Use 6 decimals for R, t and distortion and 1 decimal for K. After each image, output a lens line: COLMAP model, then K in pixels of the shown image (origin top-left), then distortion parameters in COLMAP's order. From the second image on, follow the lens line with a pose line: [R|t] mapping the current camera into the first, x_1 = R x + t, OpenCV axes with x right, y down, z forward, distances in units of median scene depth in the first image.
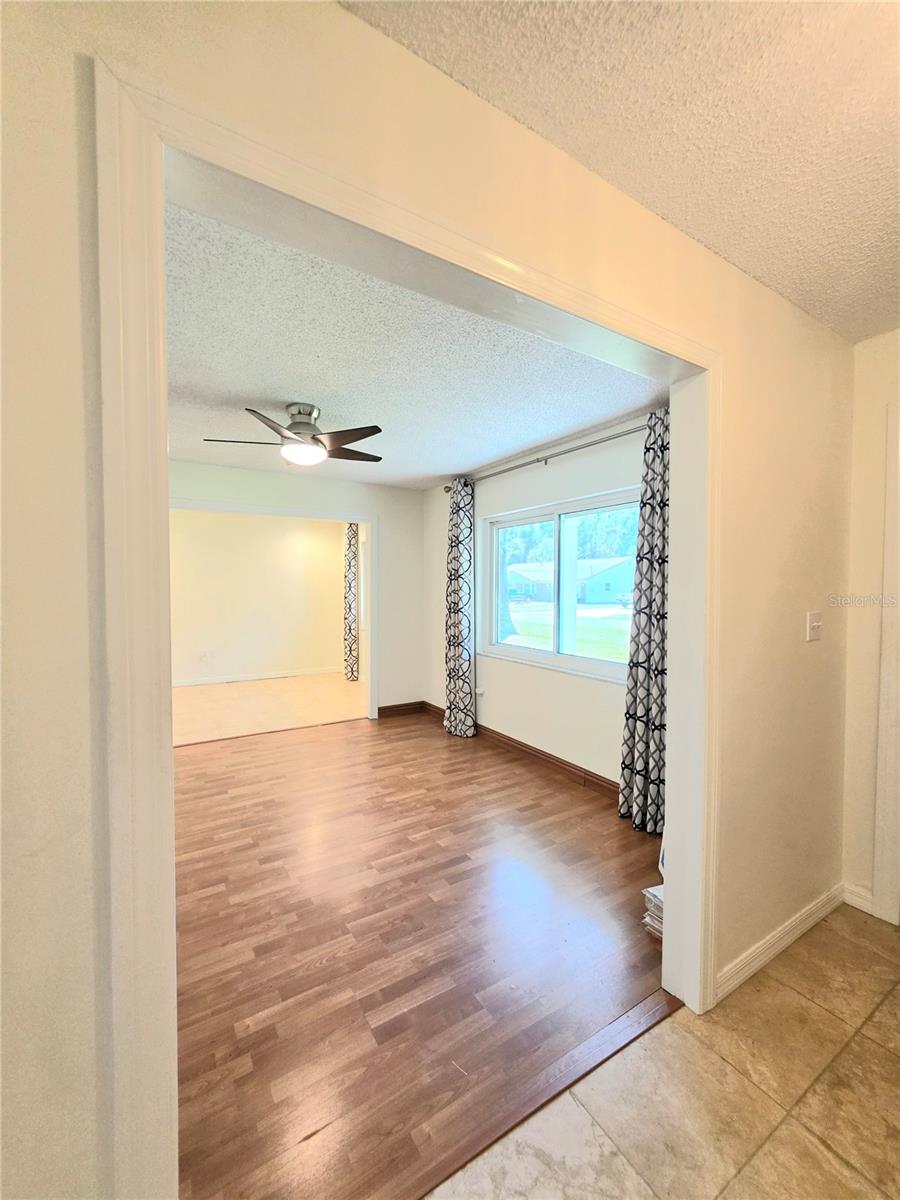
lens RADIAL K [[483.9, 0, 438.9], [0, 483.9, 593.9], [0, 0, 1]] dist [-0.004065, 0.000831]
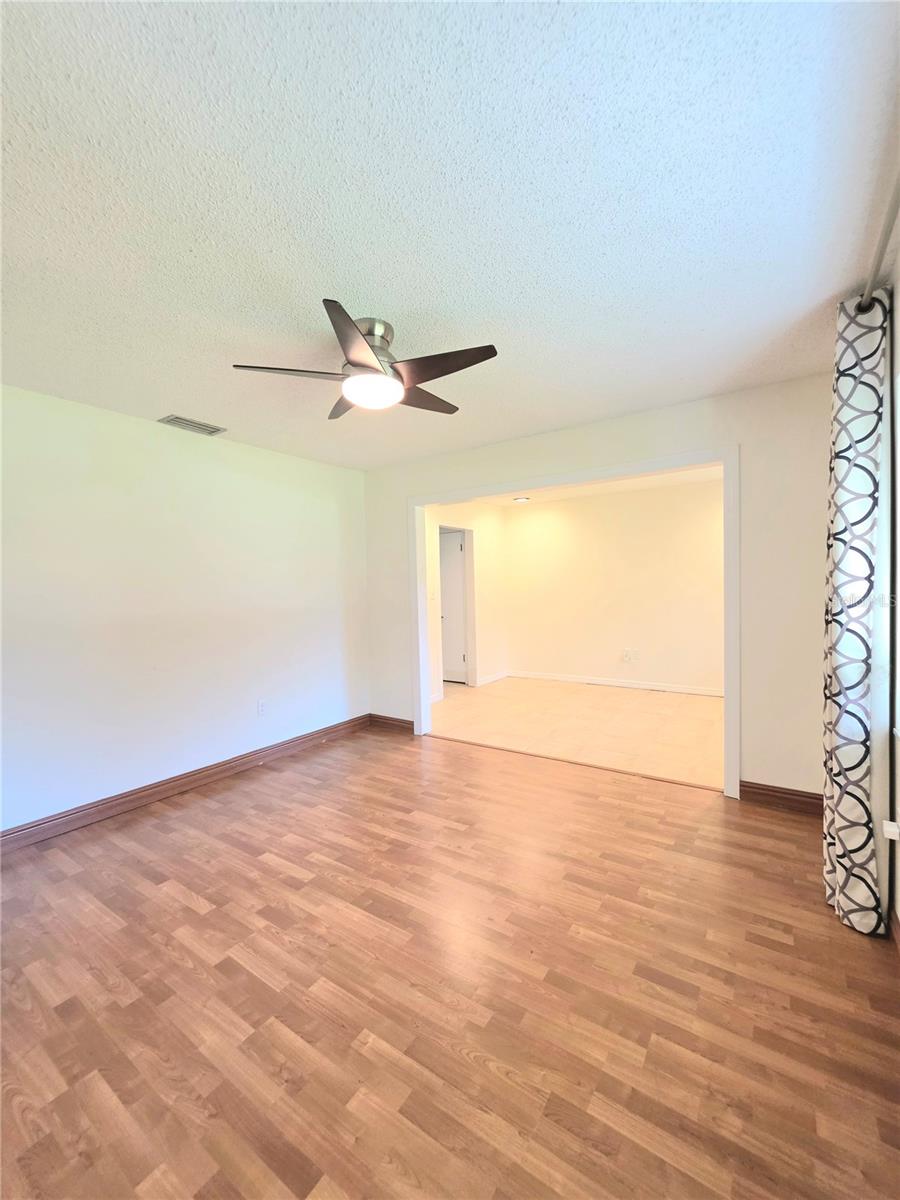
lens RADIAL K [[483.9, 0, 463.4], [0, 483.9, 592.2], [0, 0, 1]] dist [-0.004065, 0.000831]
pose [[0.424918, 0.004039, -0.905223, 0.329238], [0.007103, 0.999944, 0.007796, 0.007245], [0.905204, -0.009743, 0.424866, 0.613971]]
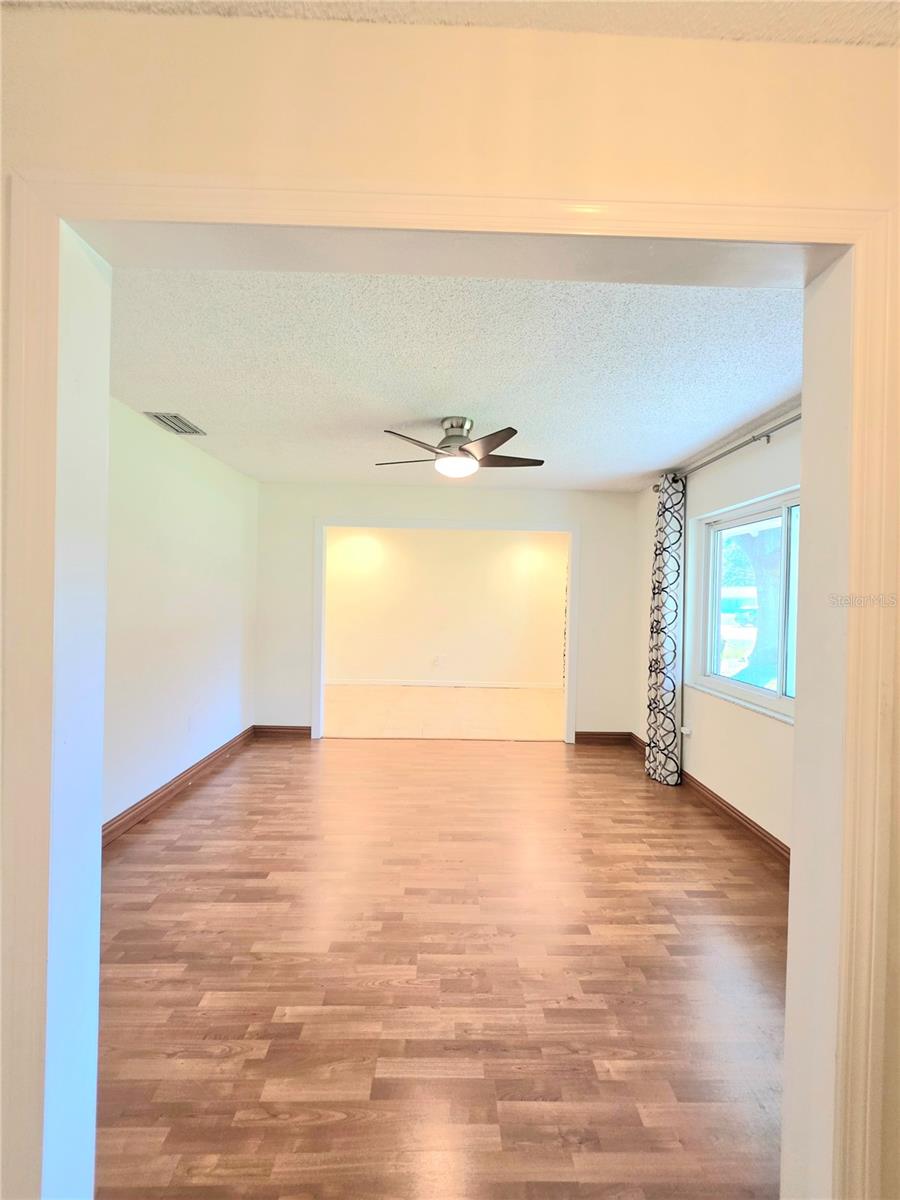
lens RADIAL K [[483.9, 0, 447.9], [0, 483.9, 598.1], [0, 0, 1]] dist [-0.004065, 0.000831]
pose [[0.860575, 0.016809, -0.509046, 0.172330], [-0.026923, 0.999559, -0.012508, -0.002509], [0.508612, 0.024469, 0.860648, 0.102035]]
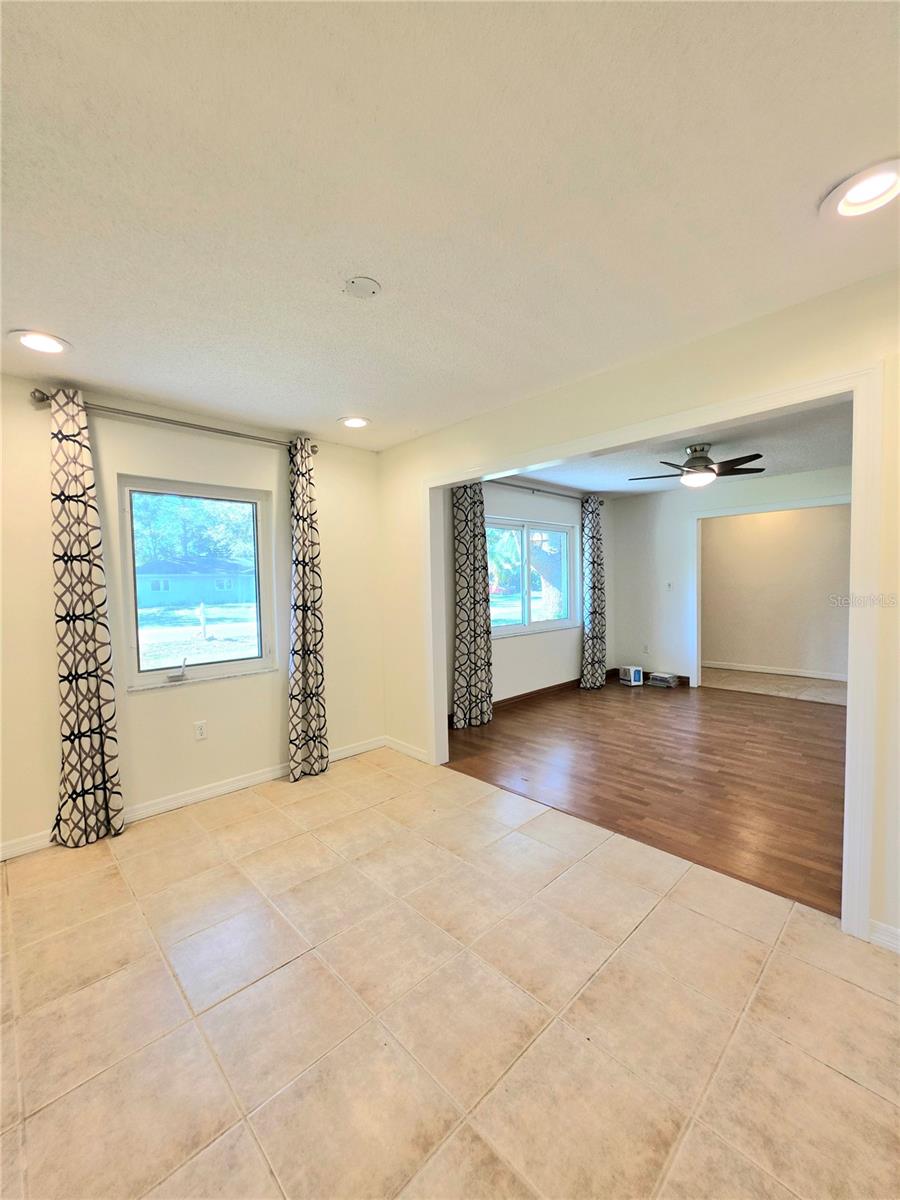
lens RADIAL K [[483.9, 0, 462.0], [0, 483.9, 601.7], [0, 0, 1]] dist [-0.004065, 0.000831]
pose [[-0.228257, -0.036497, 0.972917, -1.111618], [0.038598, 0.998172, 0.046500, -0.017801], [-0.972836, 0.048166, -0.226431, 1.492895]]
